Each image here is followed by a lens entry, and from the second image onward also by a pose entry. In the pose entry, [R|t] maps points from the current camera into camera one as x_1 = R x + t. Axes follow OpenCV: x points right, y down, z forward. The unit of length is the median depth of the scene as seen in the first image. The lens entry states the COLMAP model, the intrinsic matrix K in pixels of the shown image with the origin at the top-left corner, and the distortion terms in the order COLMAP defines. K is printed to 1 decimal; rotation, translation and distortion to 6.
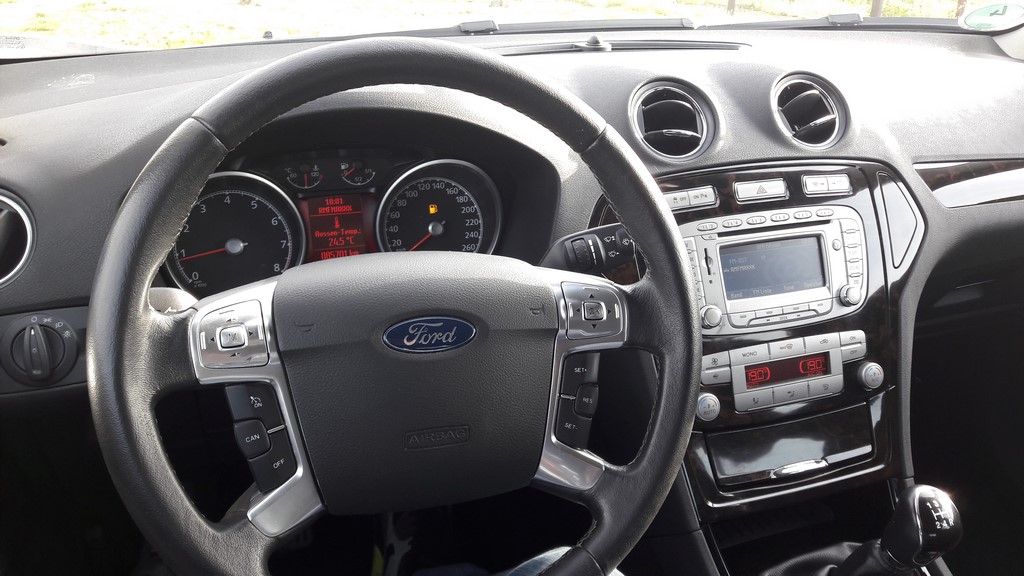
lens RADIAL K [[849.7, 0, 512.0], [0, 849.7, 288.0], [0, 0, 1]] dist [0.203625, -0.475414]
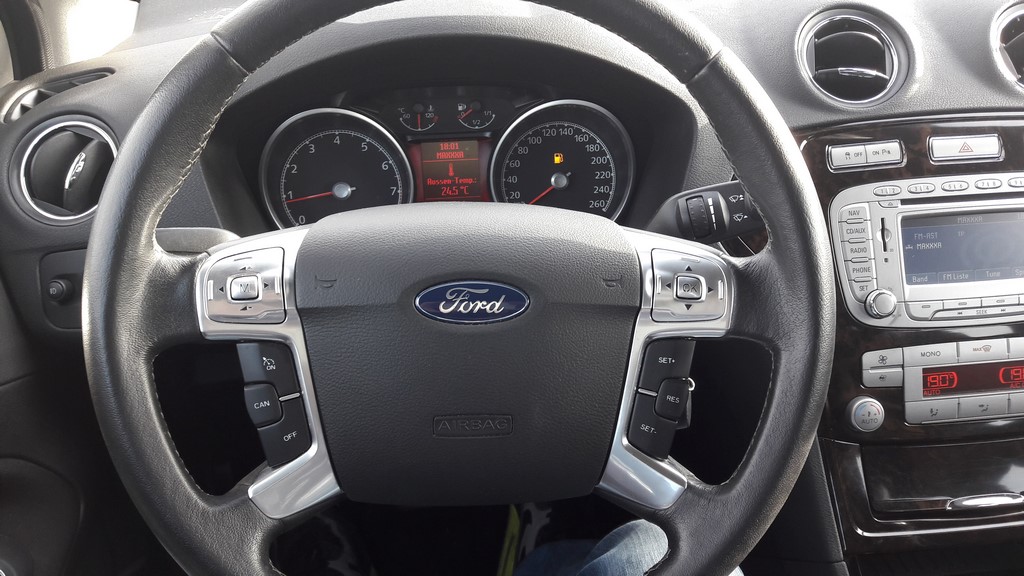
lens RADIAL K [[855.2, 0, 512.0], [0, 855.2, 288.0], [0, 0, 1]] dist [0.082540, -0.141800]
pose [[0.968545, 0.070921, -0.238517, 0.090062], [-0.059951, 0.996796, 0.052945, -0.003314], [0.241508, -0.036981, 0.969694, 0.137442]]
